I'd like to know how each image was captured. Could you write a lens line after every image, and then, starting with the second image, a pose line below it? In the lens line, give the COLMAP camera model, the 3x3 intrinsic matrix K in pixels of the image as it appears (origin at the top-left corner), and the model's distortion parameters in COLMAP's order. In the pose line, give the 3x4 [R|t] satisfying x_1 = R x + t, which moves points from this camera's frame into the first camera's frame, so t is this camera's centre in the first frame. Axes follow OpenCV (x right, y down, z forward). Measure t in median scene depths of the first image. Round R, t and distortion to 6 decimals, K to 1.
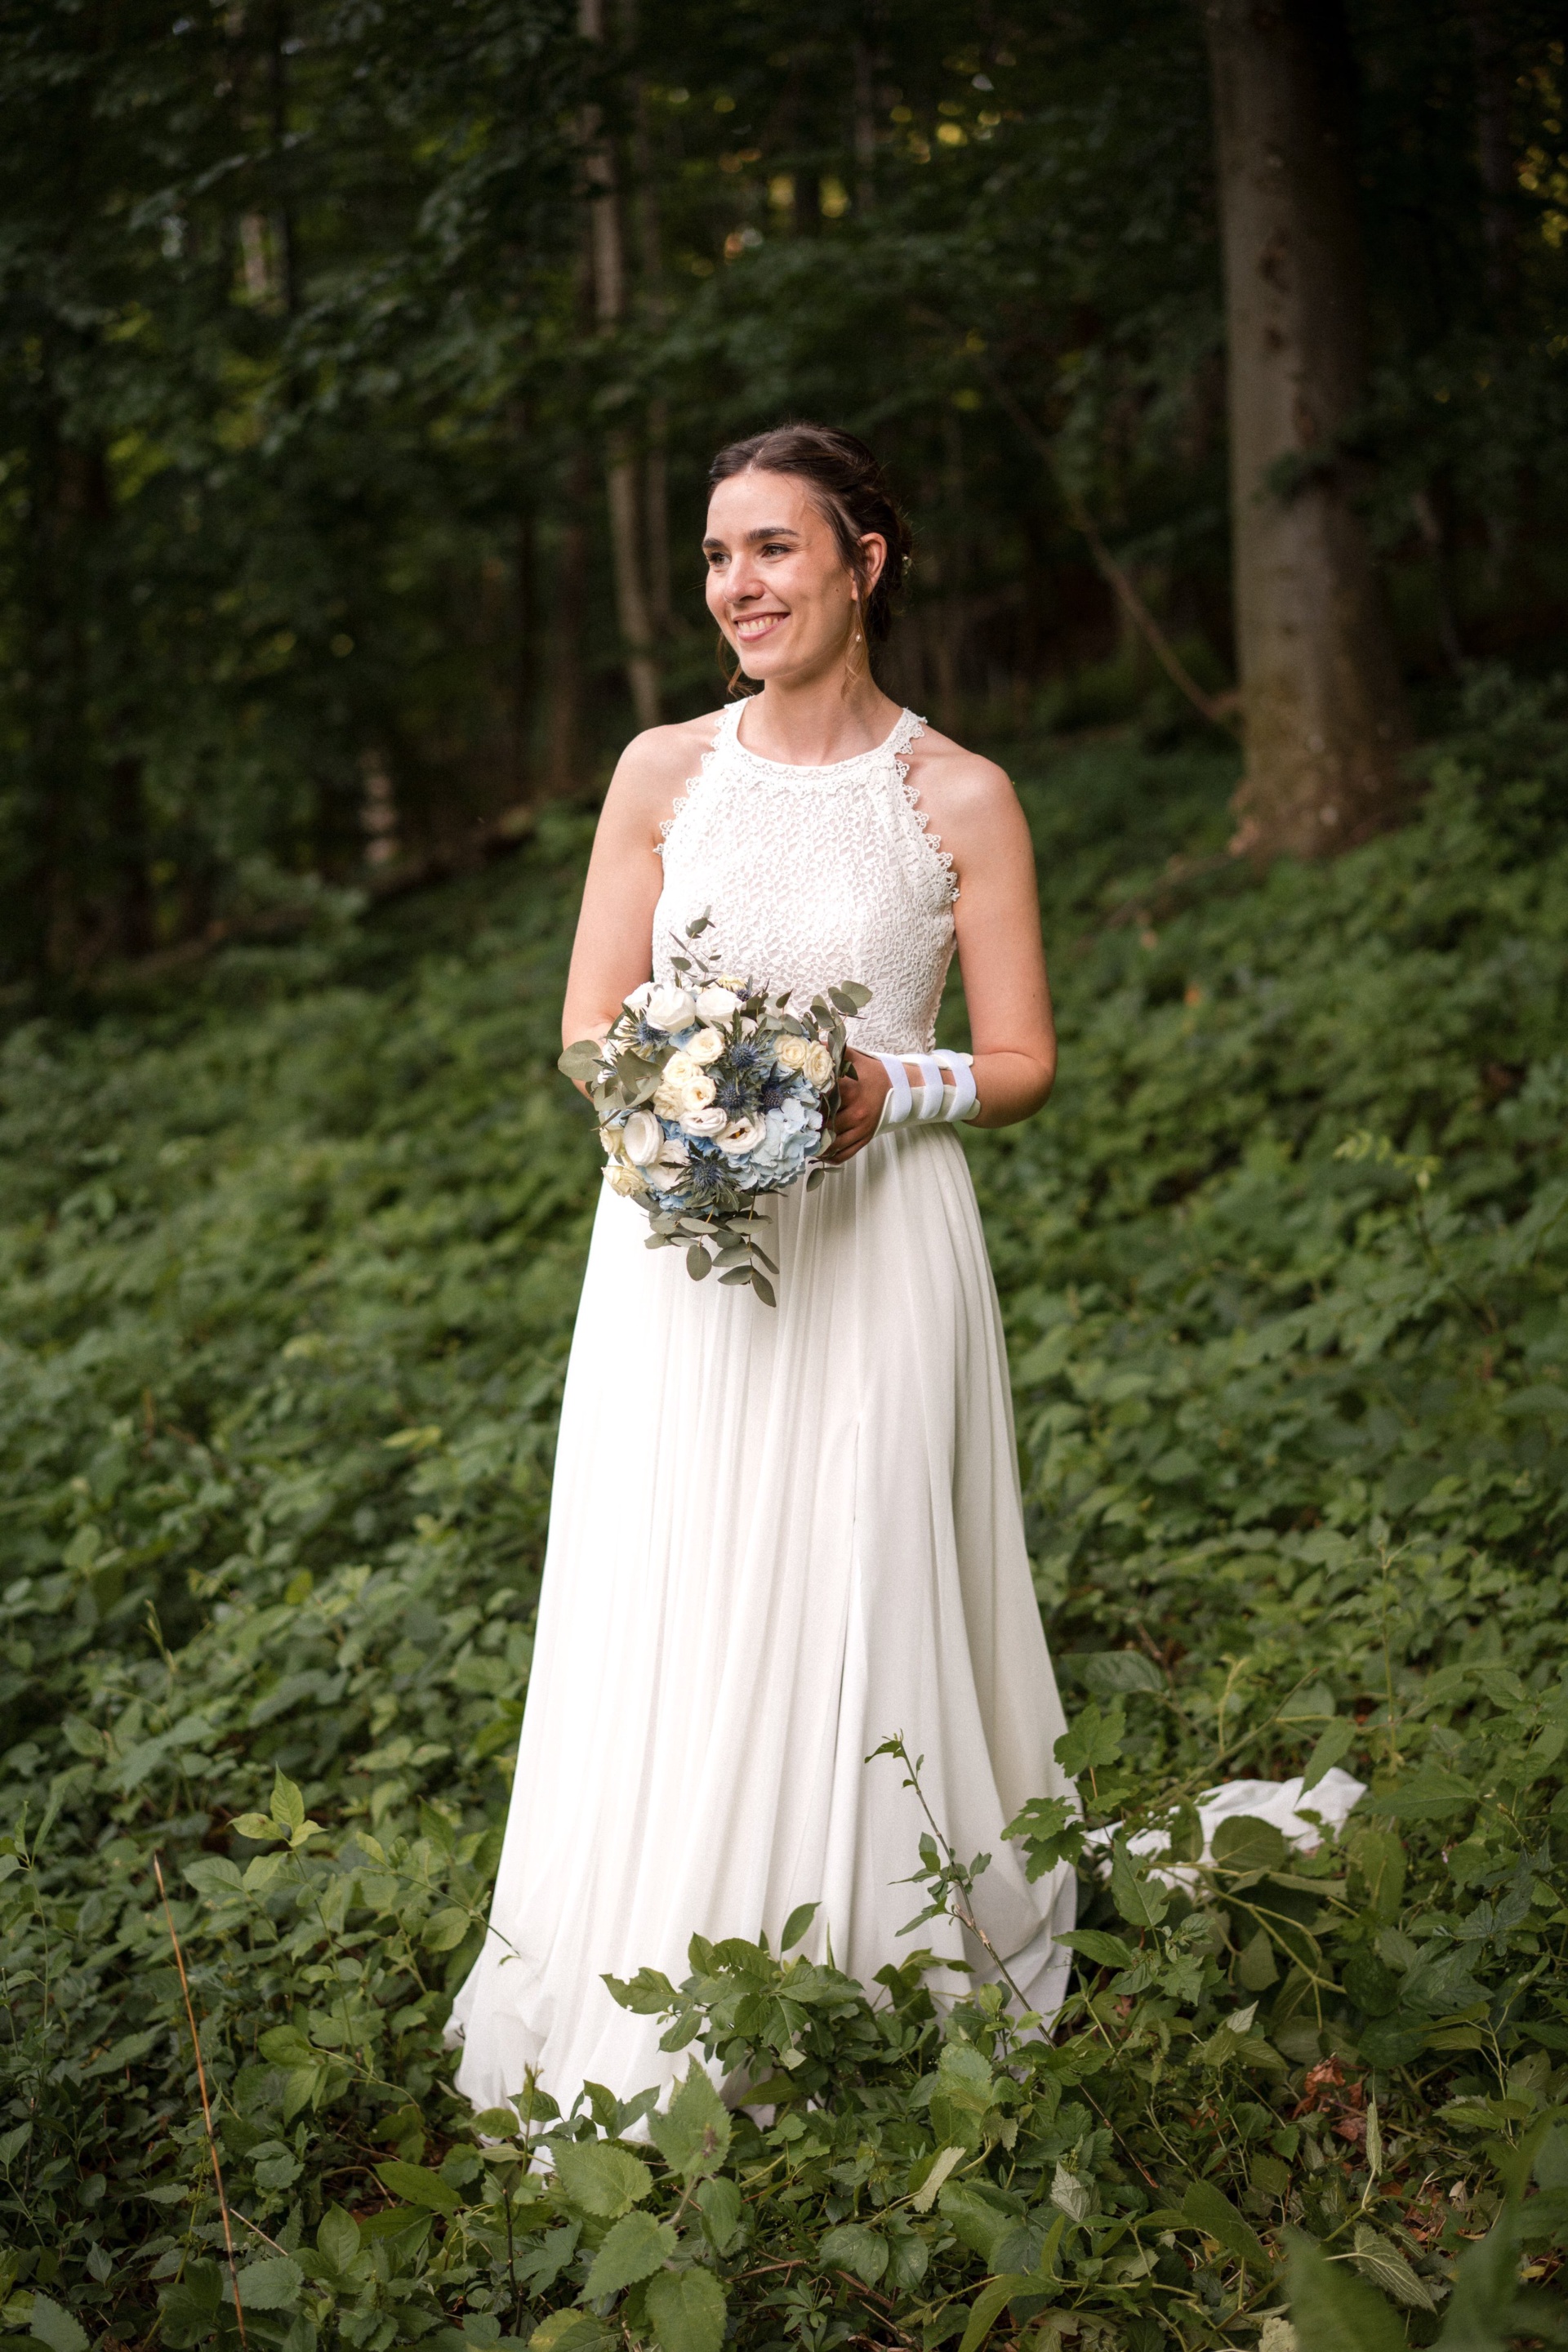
lens RADIAL K [[3520.1, 0, 775.1], [0, 3520.1, 1063.2], [0, 0, 1]] dist [0.278427, 0.017544]
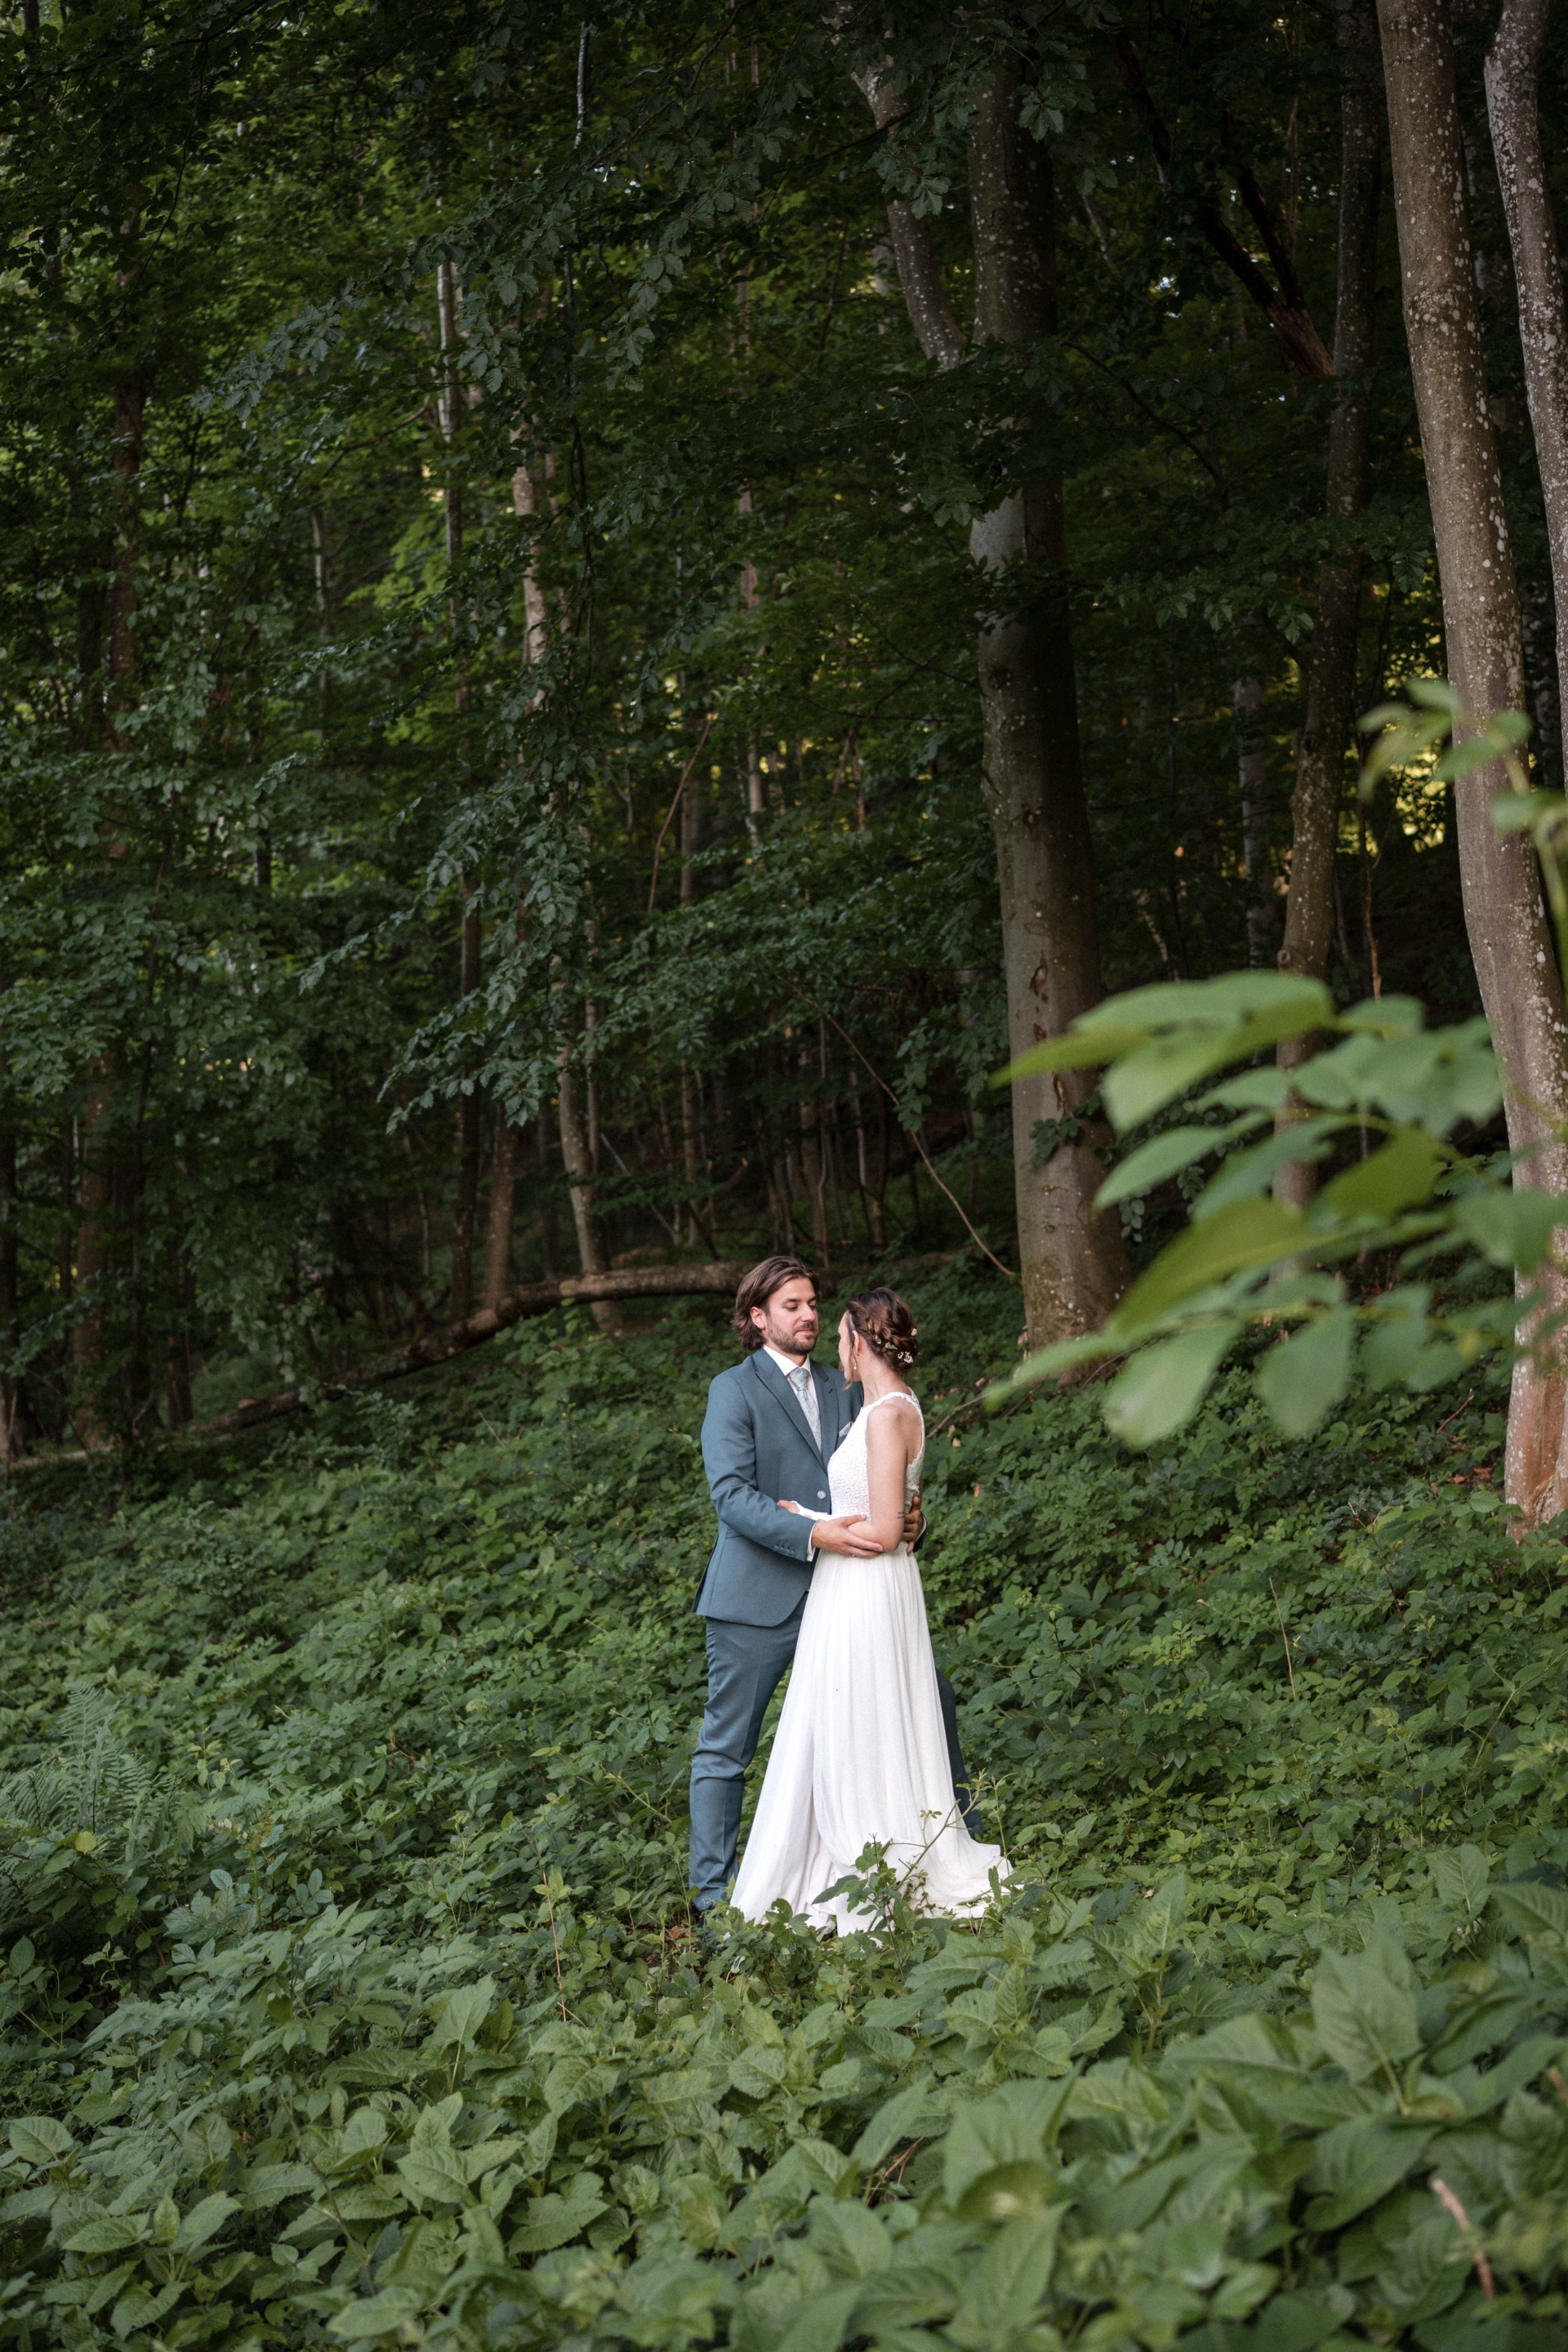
lens RADIAL K [[3520.1, 0, 775.1], [0, 3520.1, 1063.2], [0, 0, 1]] dist [0.278427, 0.017544]
pose [[0.999310, 0.005790, 0.036682, -0.035431], [-0.001503, 0.993269, -0.115821, -0.028114], [-0.037106, 0.115686, 0.992593, -0.664857]]
